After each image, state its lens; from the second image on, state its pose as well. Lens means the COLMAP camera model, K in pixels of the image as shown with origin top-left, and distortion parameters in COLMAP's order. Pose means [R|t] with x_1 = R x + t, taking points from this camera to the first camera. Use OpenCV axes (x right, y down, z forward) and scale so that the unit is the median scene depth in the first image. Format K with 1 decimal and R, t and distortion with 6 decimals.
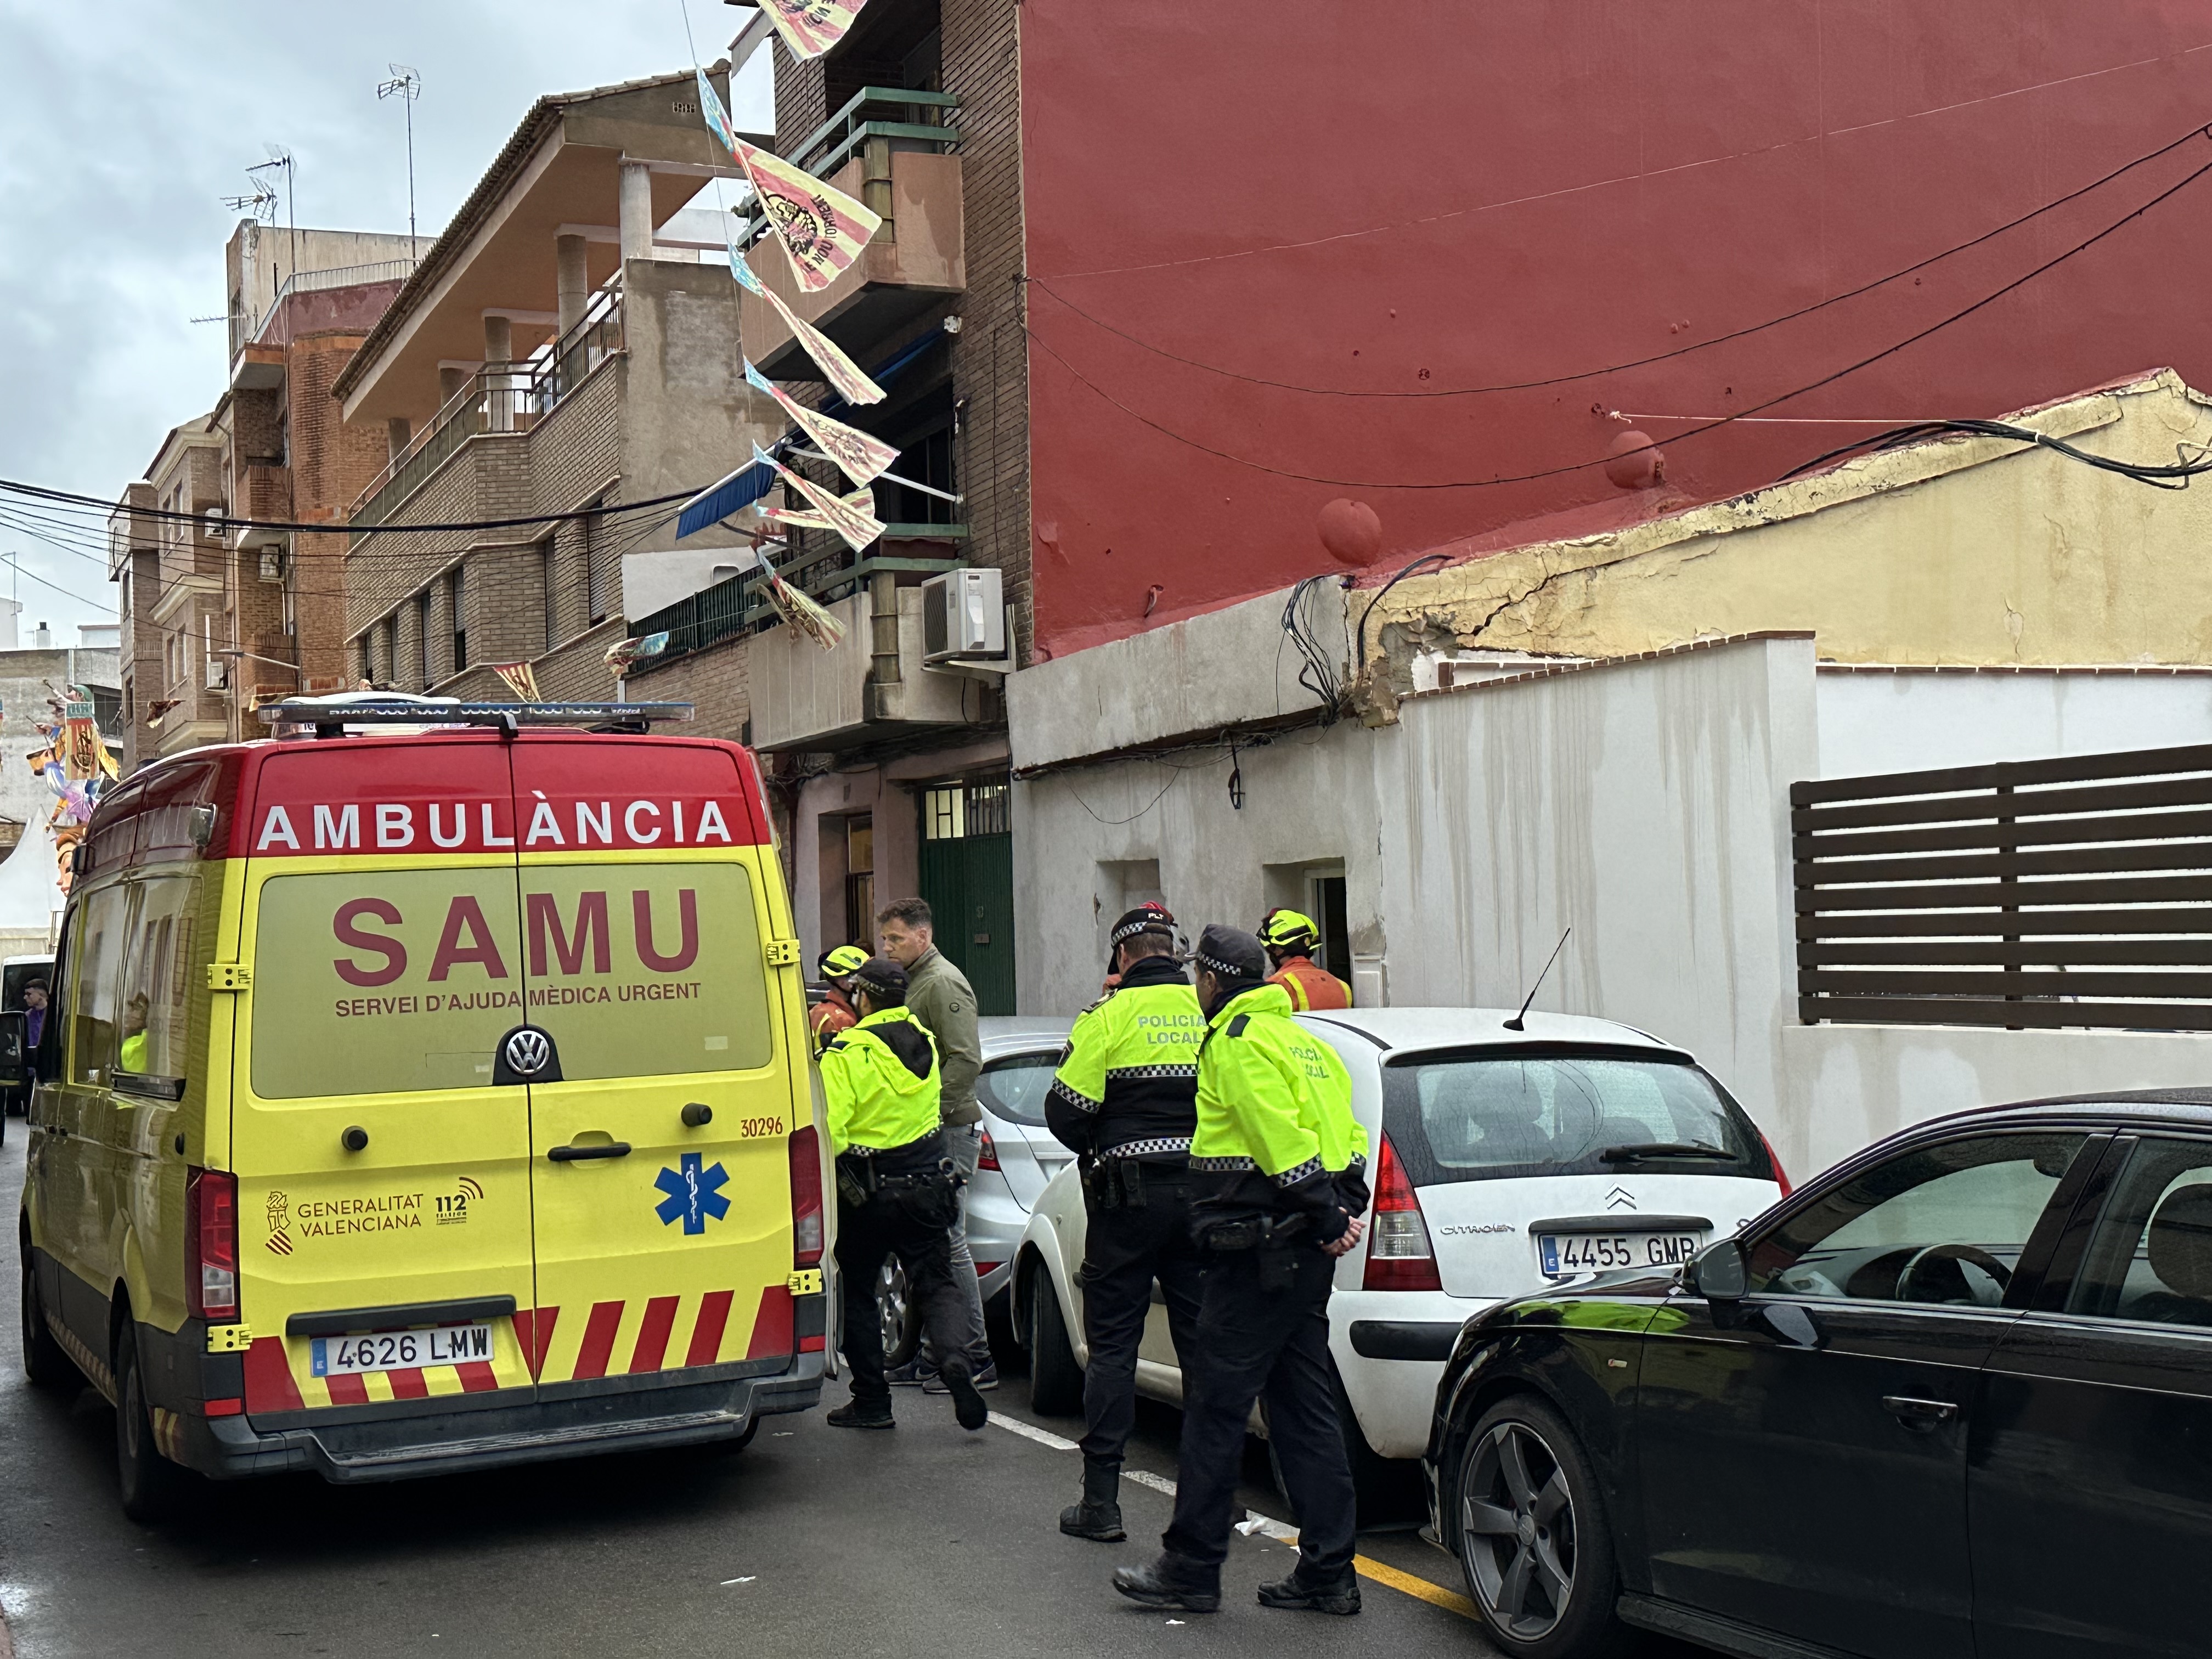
lens RADIAL K [[2977.1, 0, 1106.0], [0, 2977.1, 829.5], [0, 0, 1]] dist [0.155933, -0.078349]
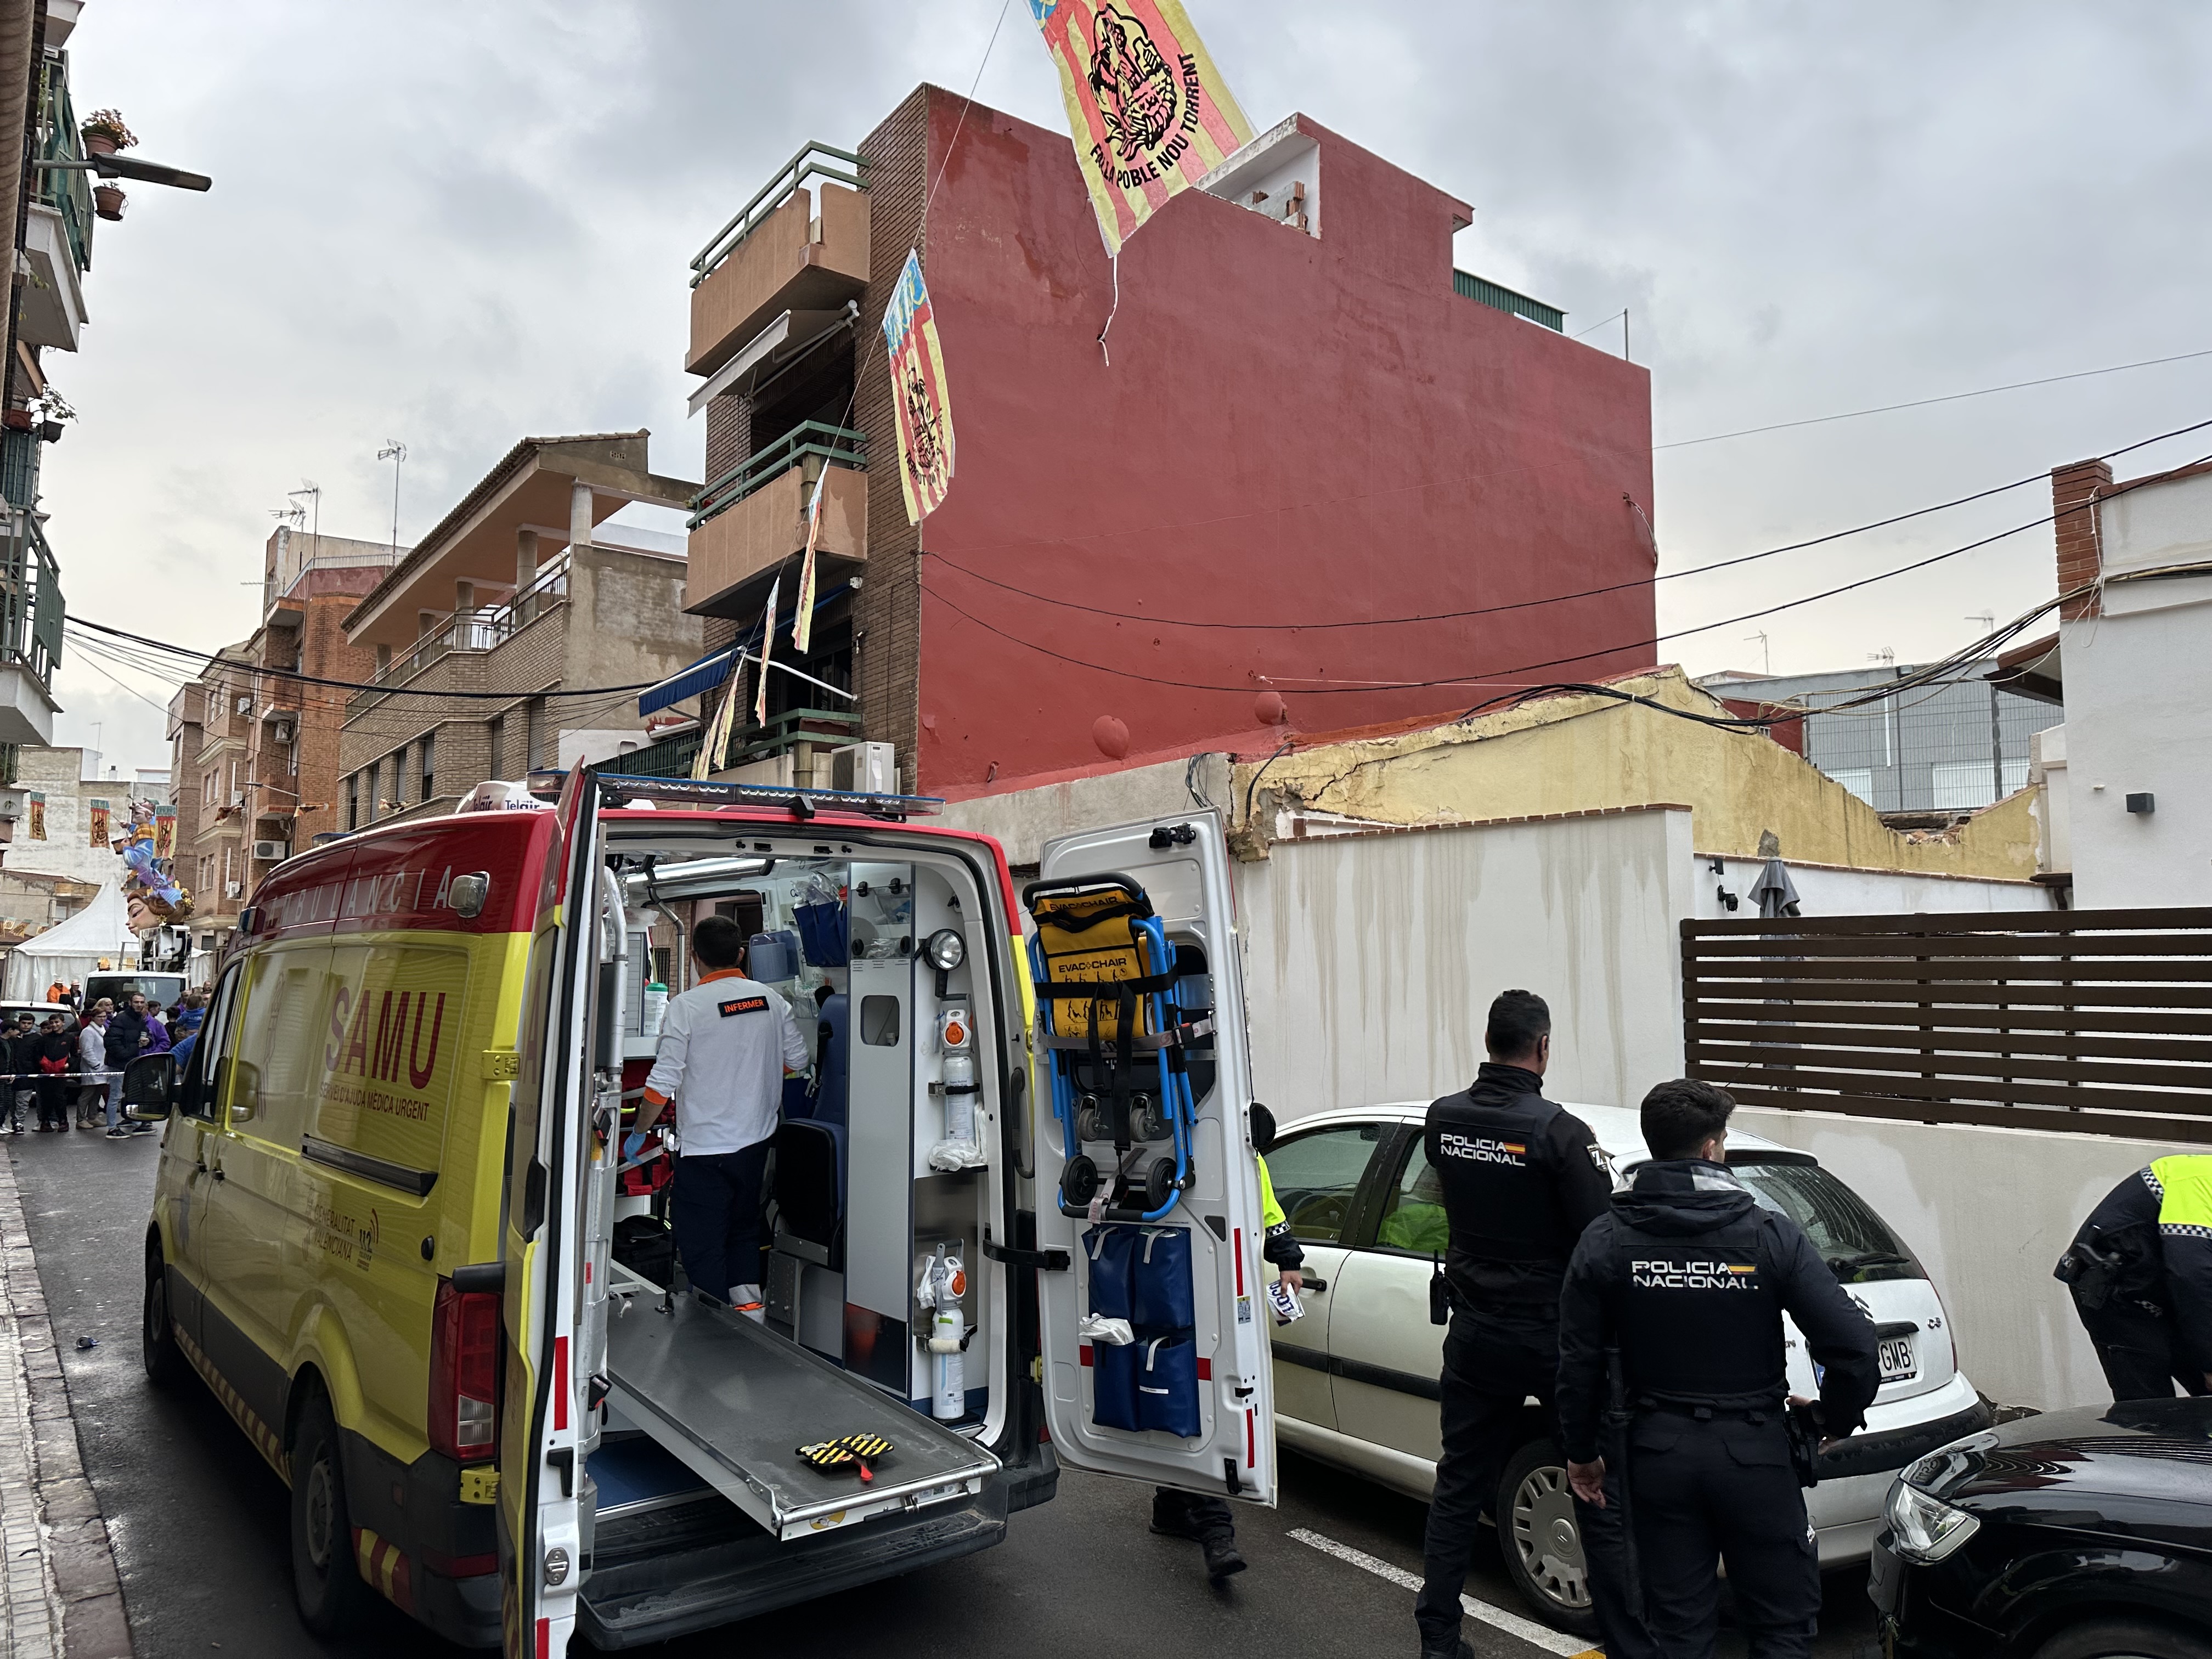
lens RADIAL K [[1560.8, 0, 1106.0], [0, 1560.8, 829.5], [0, 0, 1]] dist [0.169775, -0.314988]
pose [[0.974219, 0.055091, 0.218777, -0.096422], [-0.042287, 0.997131, -0.062786, -0.000282], [-0.221608, 0.051916, 0.973753, 0.210299]]
